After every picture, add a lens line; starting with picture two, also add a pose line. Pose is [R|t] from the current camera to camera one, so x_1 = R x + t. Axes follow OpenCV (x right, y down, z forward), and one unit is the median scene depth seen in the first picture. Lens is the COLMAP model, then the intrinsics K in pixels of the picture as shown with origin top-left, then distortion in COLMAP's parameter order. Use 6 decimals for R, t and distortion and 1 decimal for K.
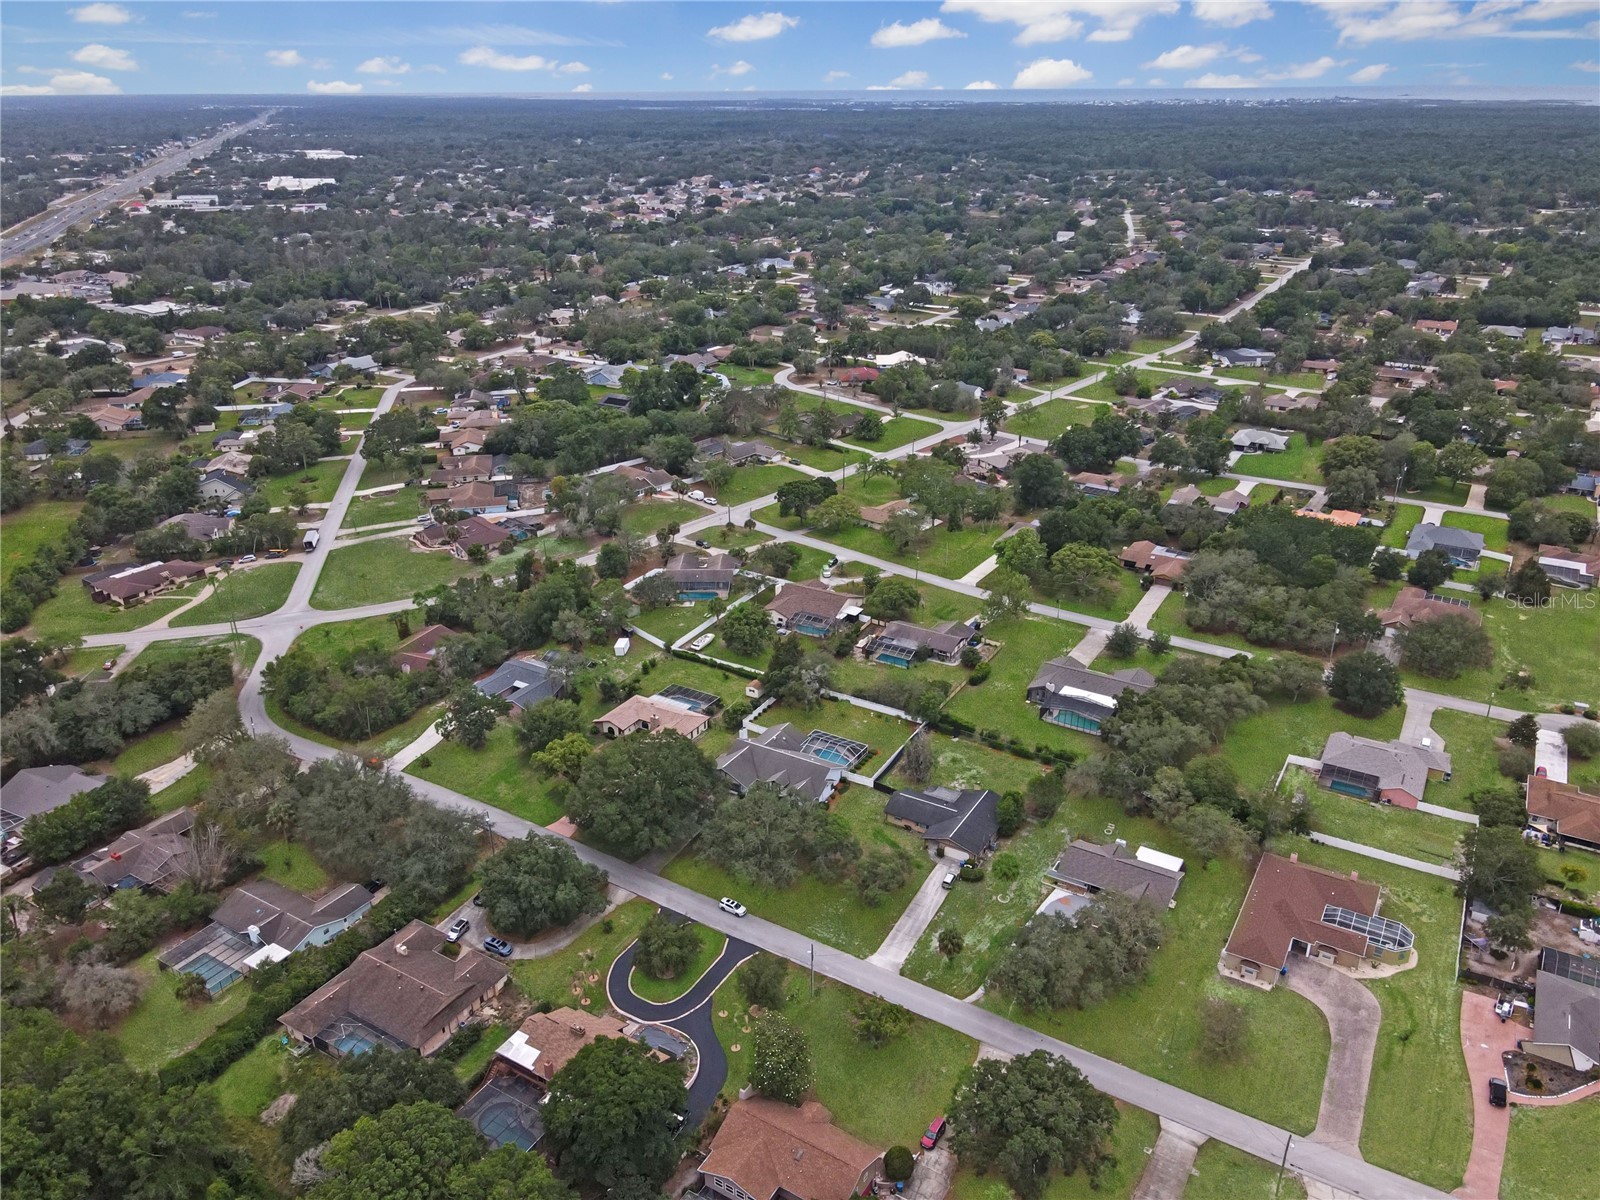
lens RADIAL K [[1173.3, 0, 802.0], [0, 1173.3, 600.0], [0, 0, 1]] dist [0.002370, 0.034758]
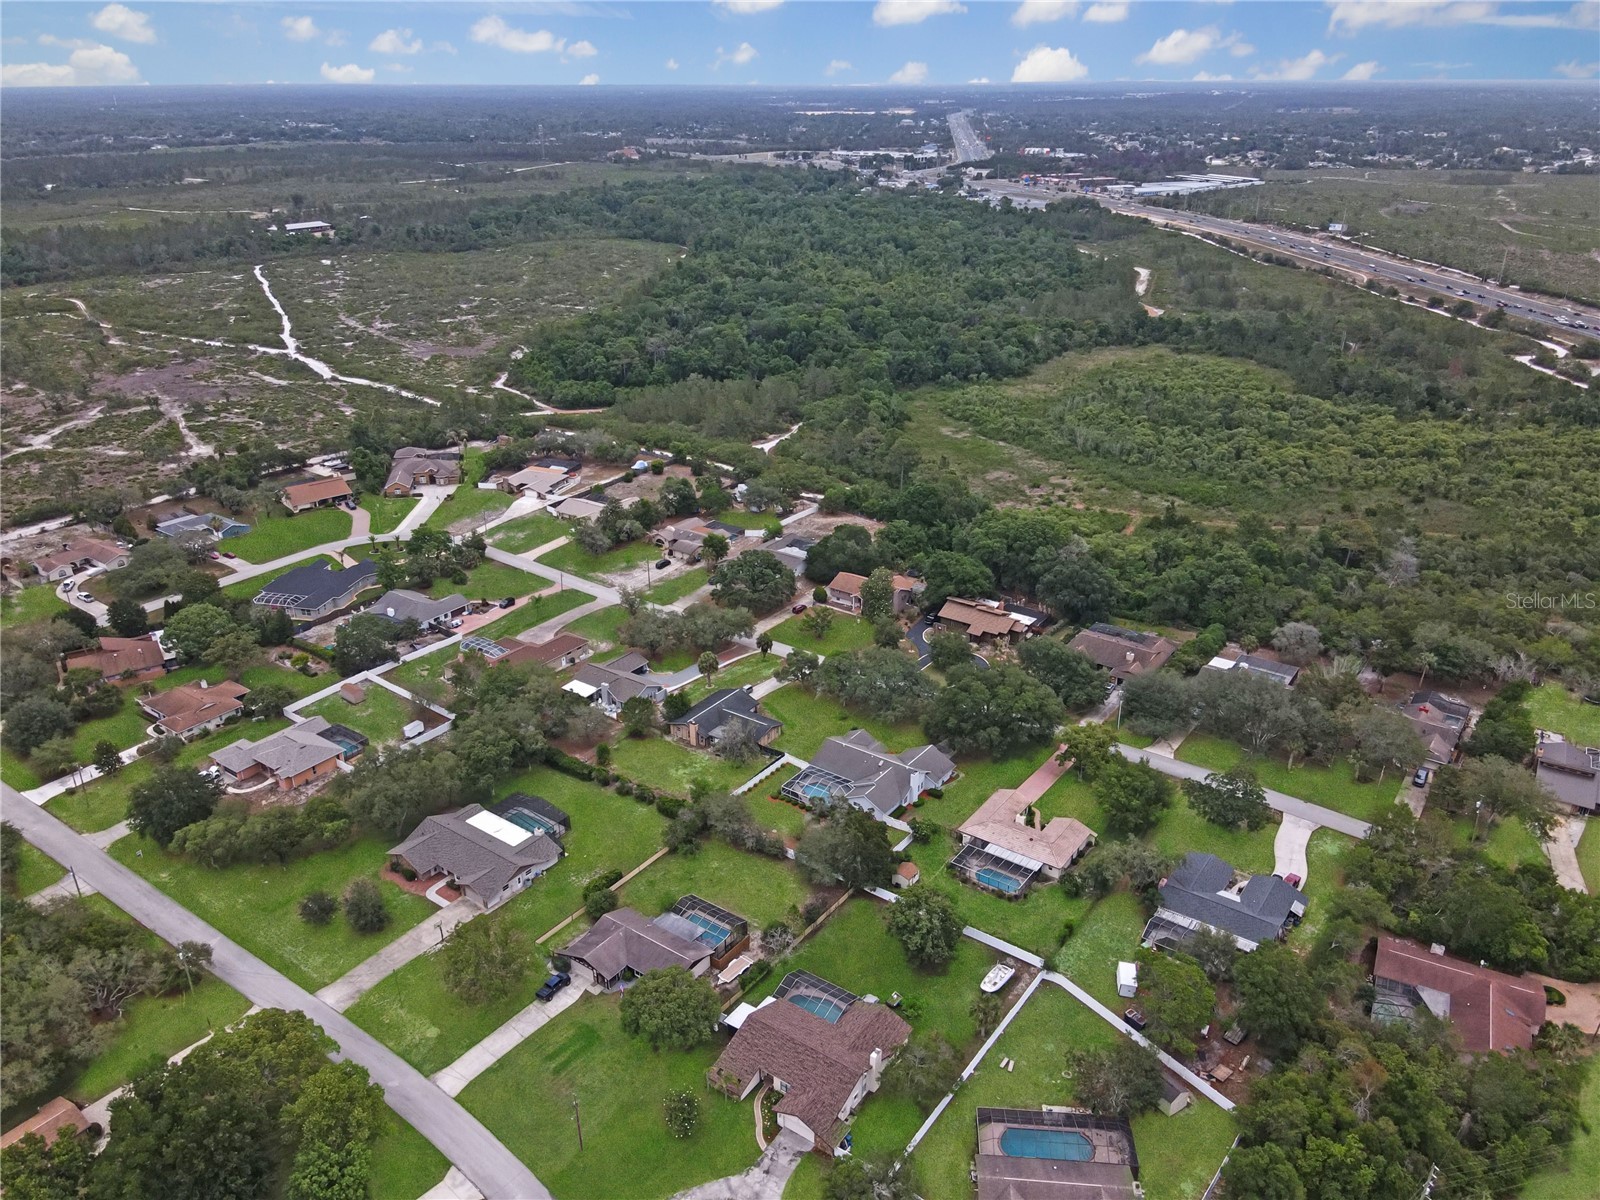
lens RADIAL K [[1170.8, 0, 801.7], [0, 1170.8, 603.3], [0, 0, 1]] dist [0.003561, 0.019474]
pose [[-0.996737, -0.023852, 0.077116, -0.024786], [0.041325, 0.669881, 0.741318, -0.570472], [-0.069340, 0.742086, -0.666709, 1.295710]]
